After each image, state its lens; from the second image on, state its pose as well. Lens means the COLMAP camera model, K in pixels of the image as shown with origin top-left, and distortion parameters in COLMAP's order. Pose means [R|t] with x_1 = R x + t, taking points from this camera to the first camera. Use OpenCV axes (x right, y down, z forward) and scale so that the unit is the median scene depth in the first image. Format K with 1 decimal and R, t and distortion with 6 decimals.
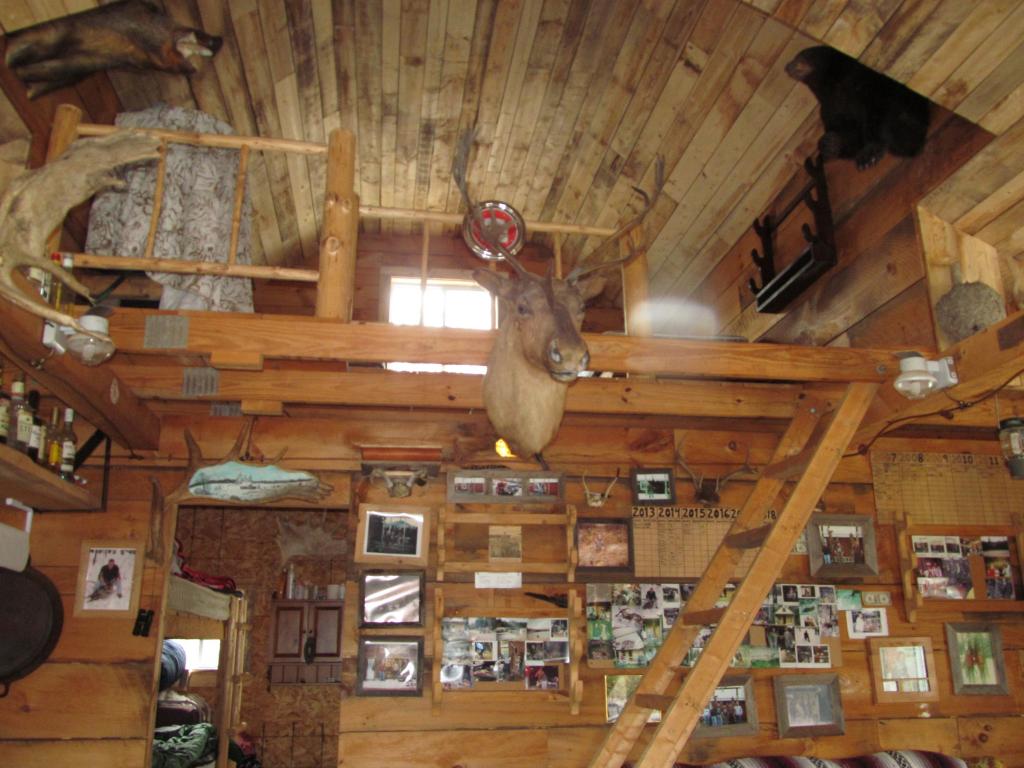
lens RADIAL K [[852.2, 0, 505.3], [0, 852.2, 378.2], [0, 0, 1]] dist [-0.045115, 0.009776]
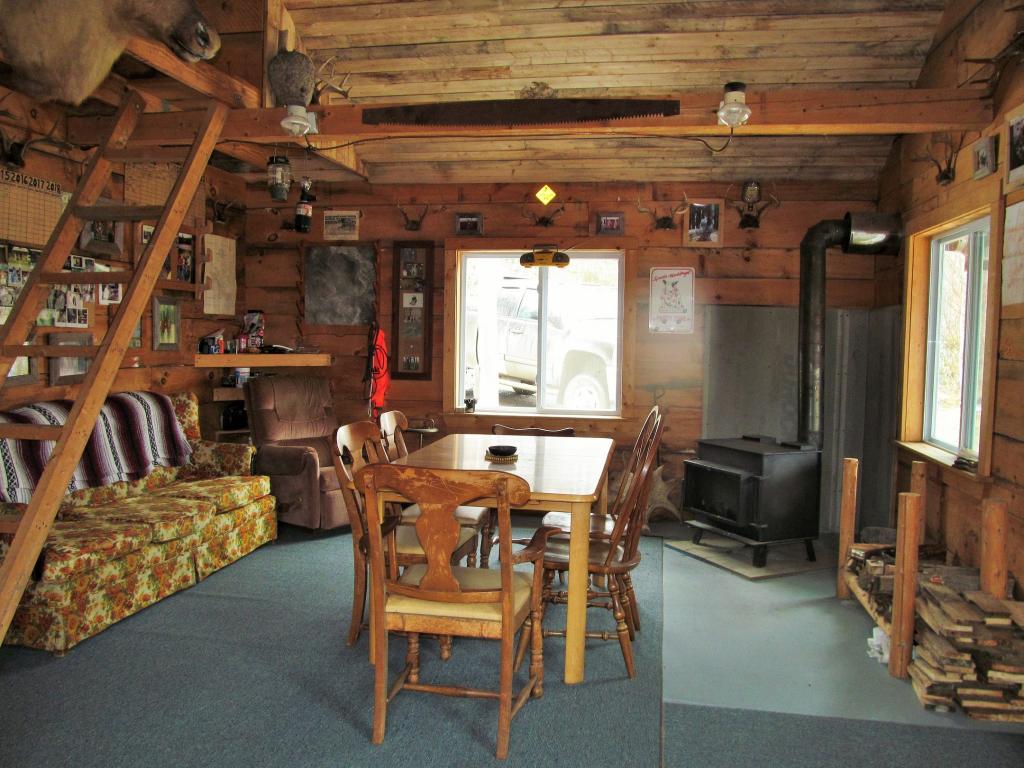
lens RADIAL K [[852.2, 0, 505.3], [0, 852.2, 378.2], [0, 0, 1]] dist [-0.045115, 0.009776]
pose [[0.310875, -0.042993, 0.949478, -0.534464], [-0.300841, 0.943162, 0.141207, 0.071348], [-0.901583, -0.329539, 0.280271, 0.131649]]
